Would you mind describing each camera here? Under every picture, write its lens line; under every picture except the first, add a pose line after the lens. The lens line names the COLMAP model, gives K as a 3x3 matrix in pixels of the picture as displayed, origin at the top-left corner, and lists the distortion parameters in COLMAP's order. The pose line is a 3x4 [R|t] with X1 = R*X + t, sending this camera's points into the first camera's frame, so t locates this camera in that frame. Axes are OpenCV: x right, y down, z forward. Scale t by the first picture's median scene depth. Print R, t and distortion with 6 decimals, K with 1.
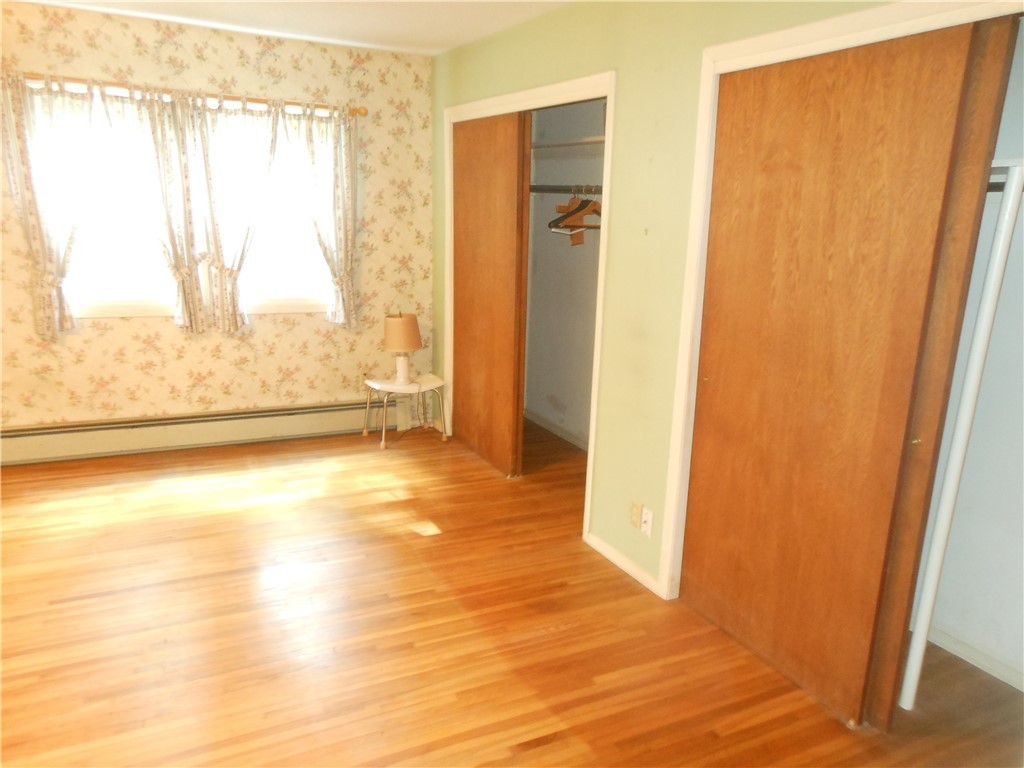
lens RADIAL K [[761.2, 0, 523.2], [0, 761.2, 422.0], [0, 0, 1]] dist [0.010239, -0.004005]
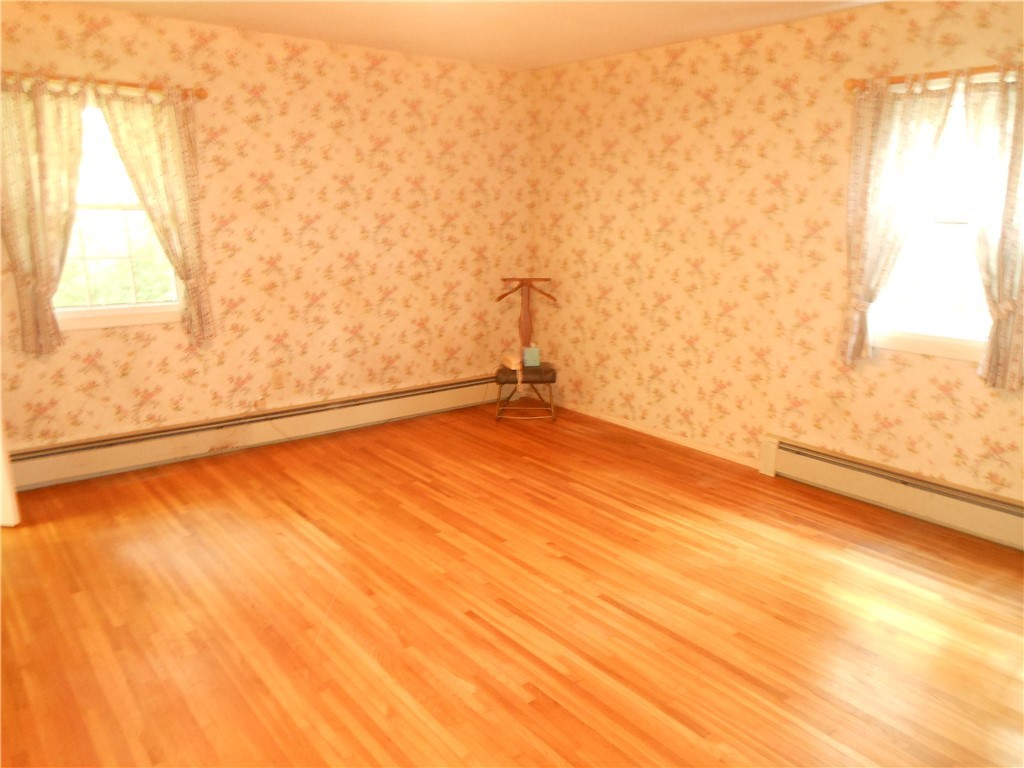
lens RADIAL K [[761.2, 0, 523.2], [0, 761.2, 422.0], [0, 0, 1]] dist [0.010239, -0.004005]
pose [[0.239710, 0.233882, -0.942252, 0.177456], [-0.260811, 0.950384, 0.169550, -0.094428], [0.935156, 0.205107, 0.288816, 0.363015]]
